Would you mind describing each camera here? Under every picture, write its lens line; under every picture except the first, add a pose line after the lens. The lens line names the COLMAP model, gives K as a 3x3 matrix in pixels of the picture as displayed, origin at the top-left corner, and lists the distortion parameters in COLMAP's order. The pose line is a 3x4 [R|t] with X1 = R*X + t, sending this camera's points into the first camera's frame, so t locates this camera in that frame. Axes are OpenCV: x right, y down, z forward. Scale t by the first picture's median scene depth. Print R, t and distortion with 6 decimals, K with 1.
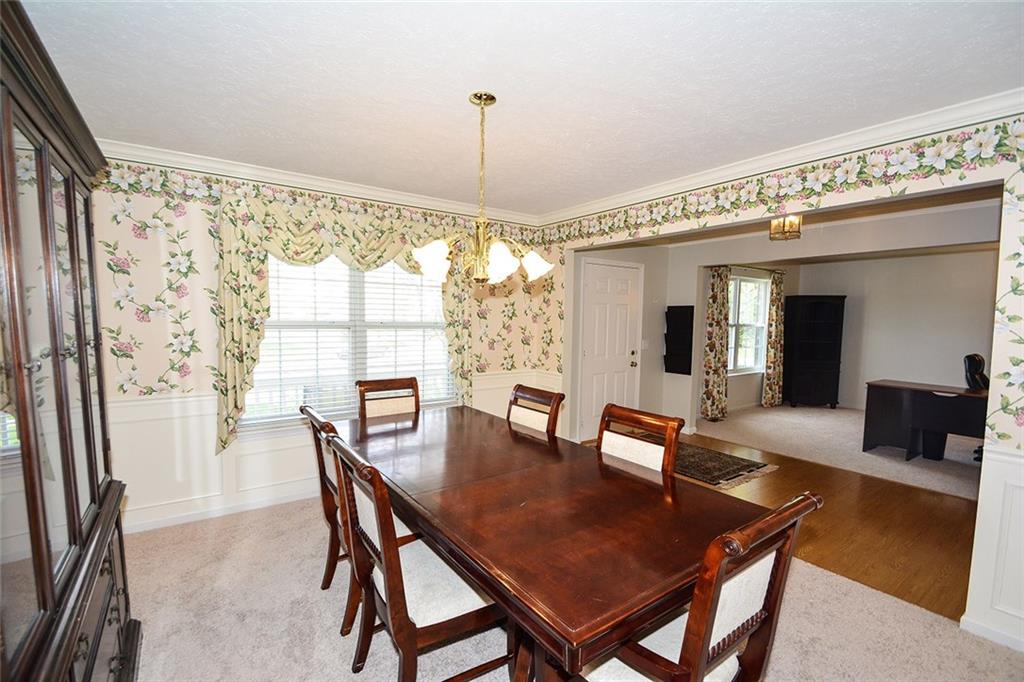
lens RADIAL K [[450.5, 0, 502.2], [0, 450.5, 345.7], [0, 0, 1]] dist [0.029154, -0.023368]
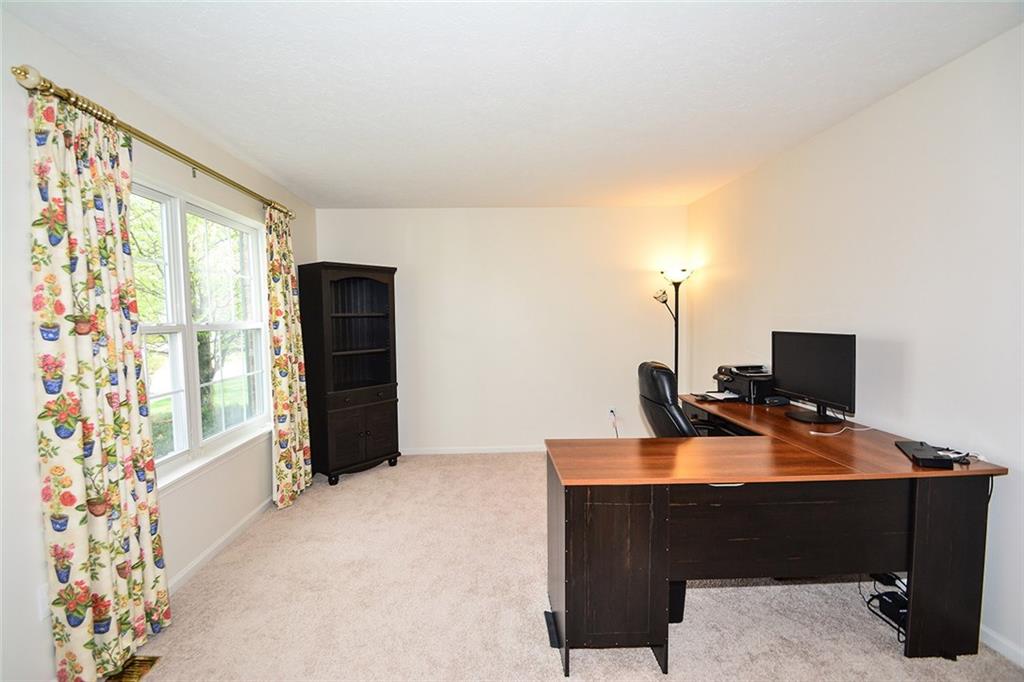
lens RADIAL K [[450.5, 0, 502.2], [0, 450.5, 345.7], [0, 0, 1]] dist [0.029154, -0.023368]
pose [[0.537082, -0.076675, 0.840038, 0.340087], [0.078440, 0.996085, 0.040767, -0.025397], [-0.839875, 0.043997, 0.540994, 0.580358]]
